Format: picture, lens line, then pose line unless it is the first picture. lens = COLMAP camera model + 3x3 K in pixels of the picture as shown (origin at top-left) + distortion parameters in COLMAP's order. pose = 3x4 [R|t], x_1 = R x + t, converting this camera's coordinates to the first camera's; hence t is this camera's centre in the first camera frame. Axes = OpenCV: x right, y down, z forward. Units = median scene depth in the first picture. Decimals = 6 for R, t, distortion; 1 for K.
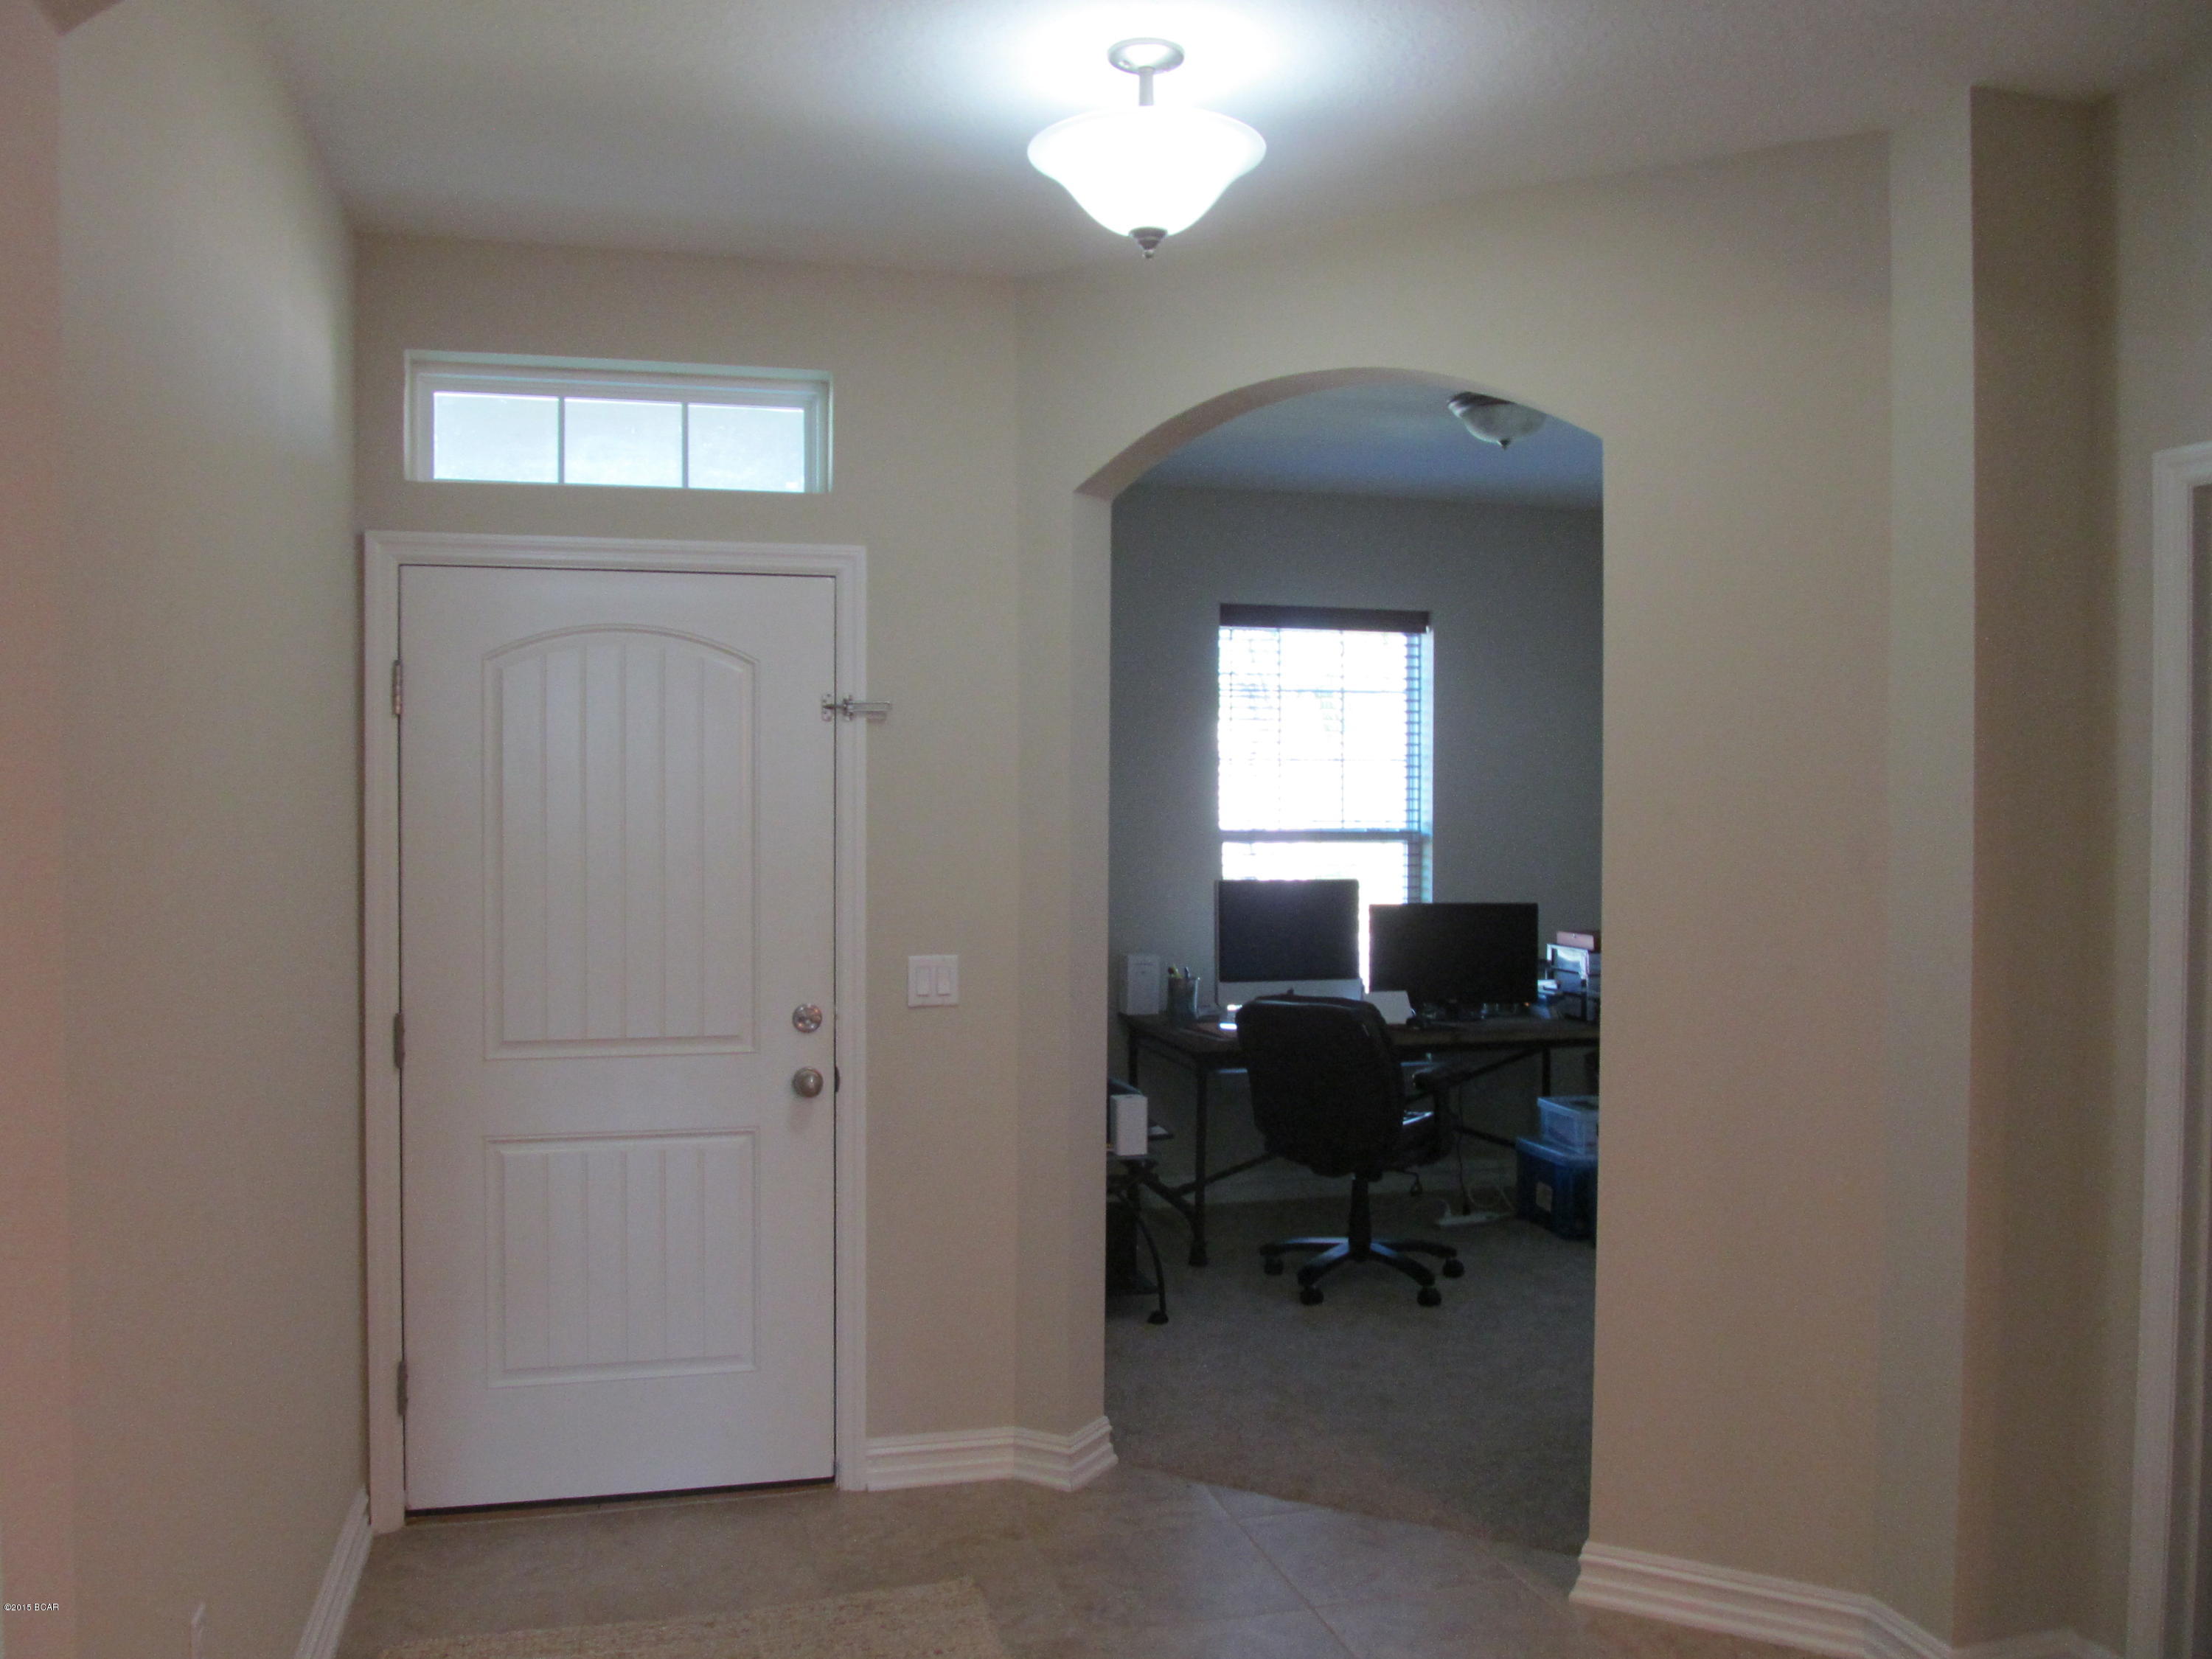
lens RADIAL K [[1840.7, 0, 1105.6], [0, 1840.7, 816.3], [0, 0, 1]] dist [-0.056136, 0.024204]
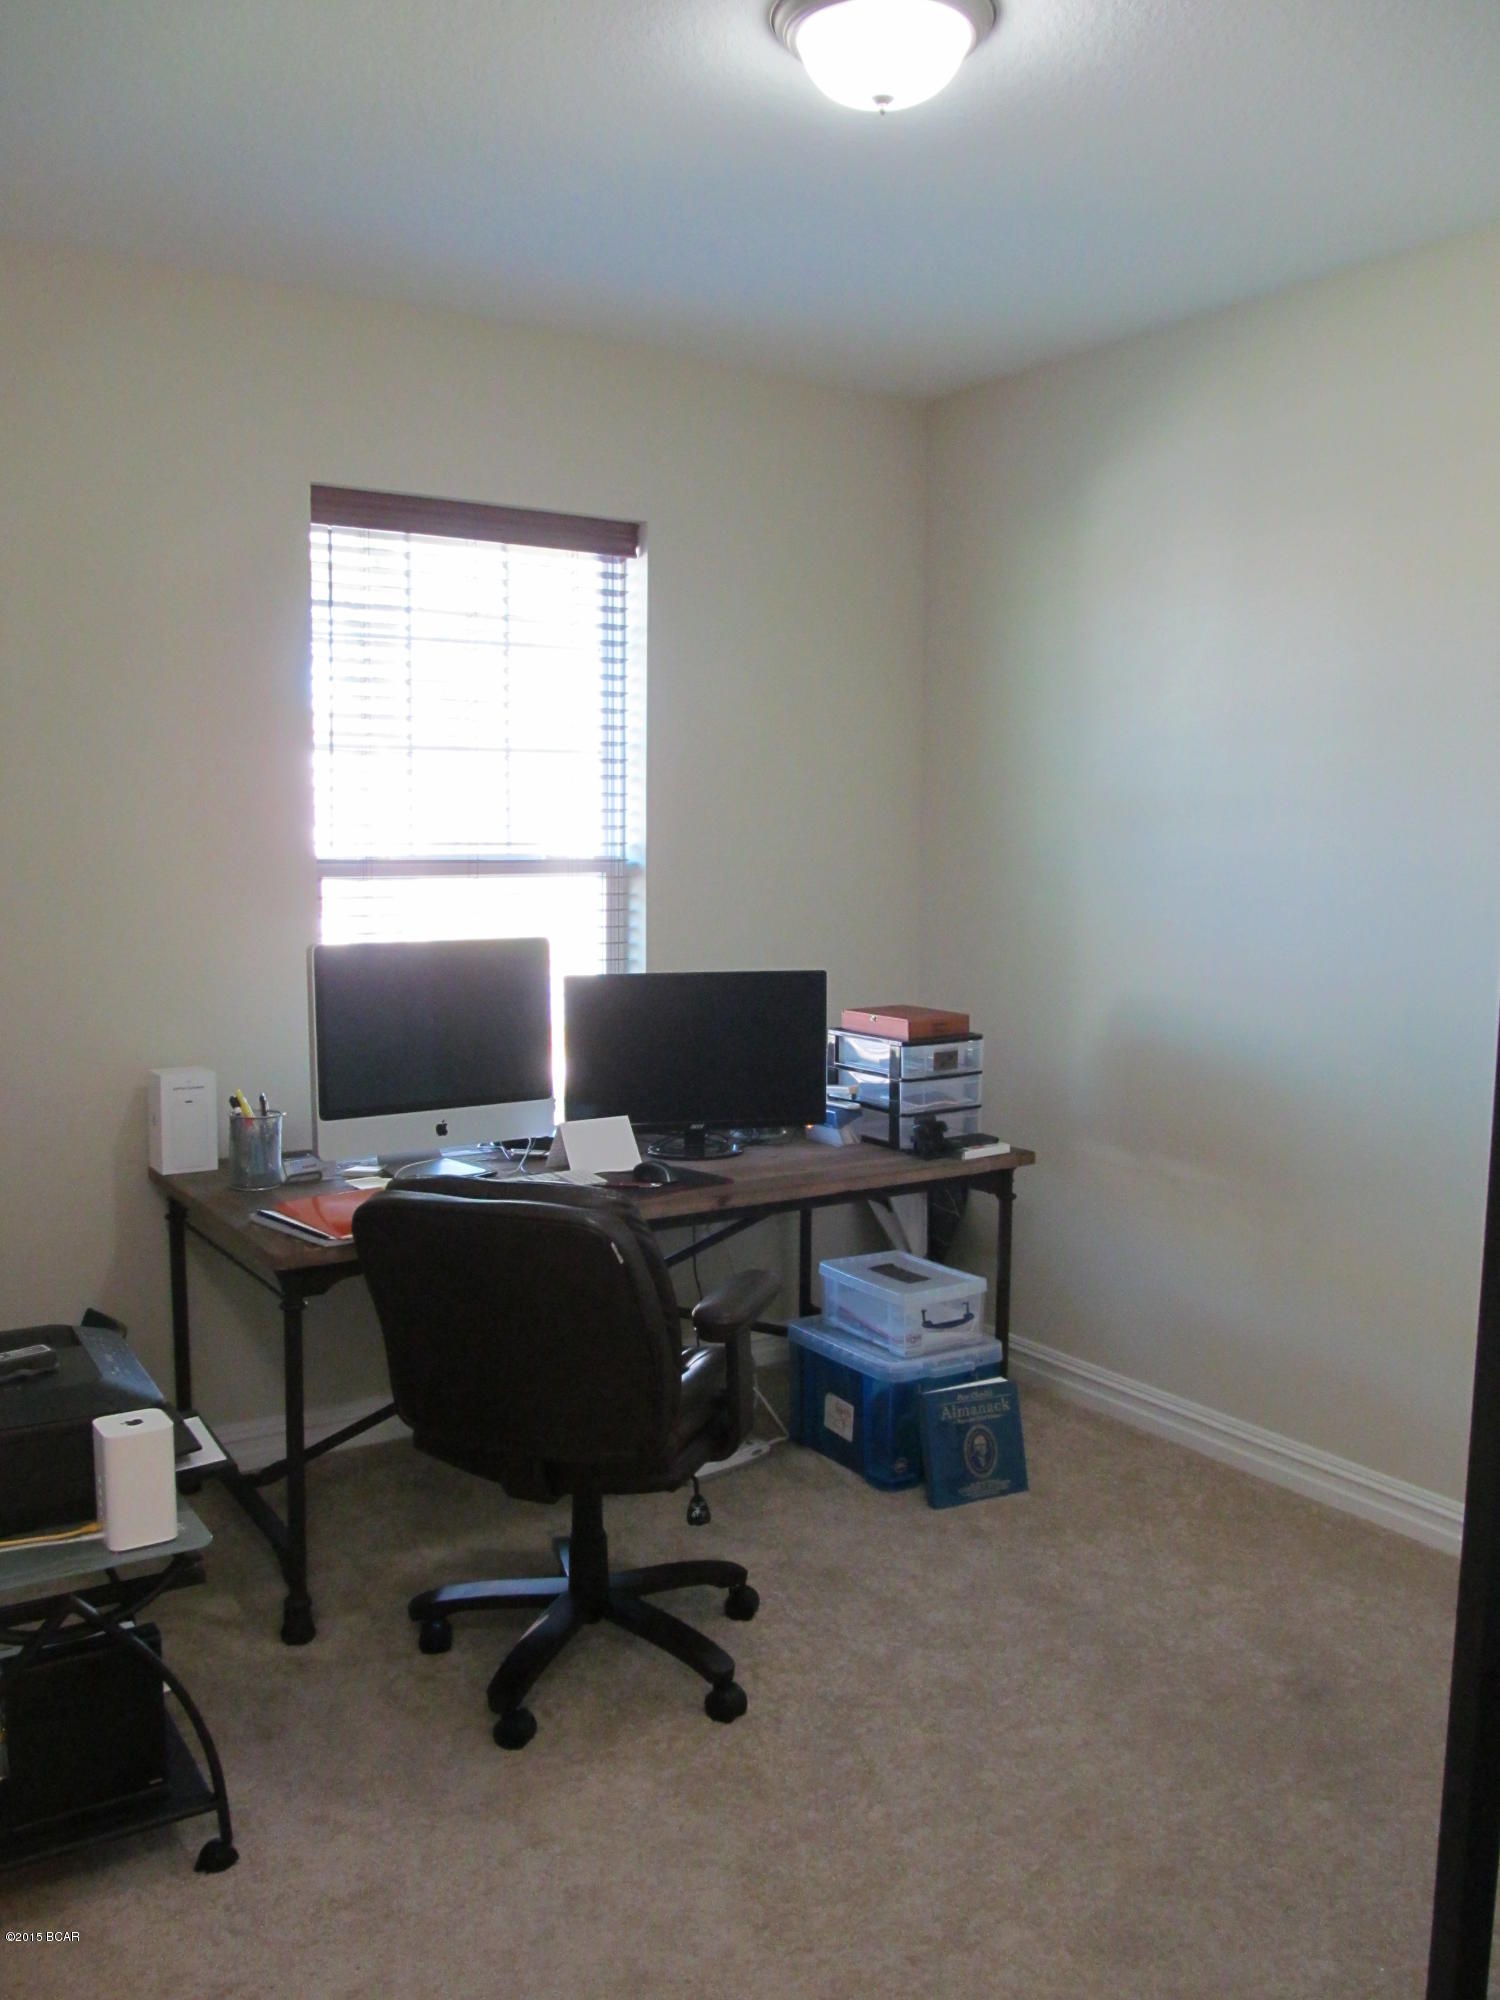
lens RADIAL K [[1664.3, 0, 747.9], [0, 1664.3, 982.1], [0, 0, 1]] dist [-0.056136, 0.024204]
pose [[0.950291, -0.025862, 0.310289, 0.027817], [0.000494, 0.996669, 0.081556, 0.003919], [-0.311364, -0.077349, 0.947138, 0.451661]]
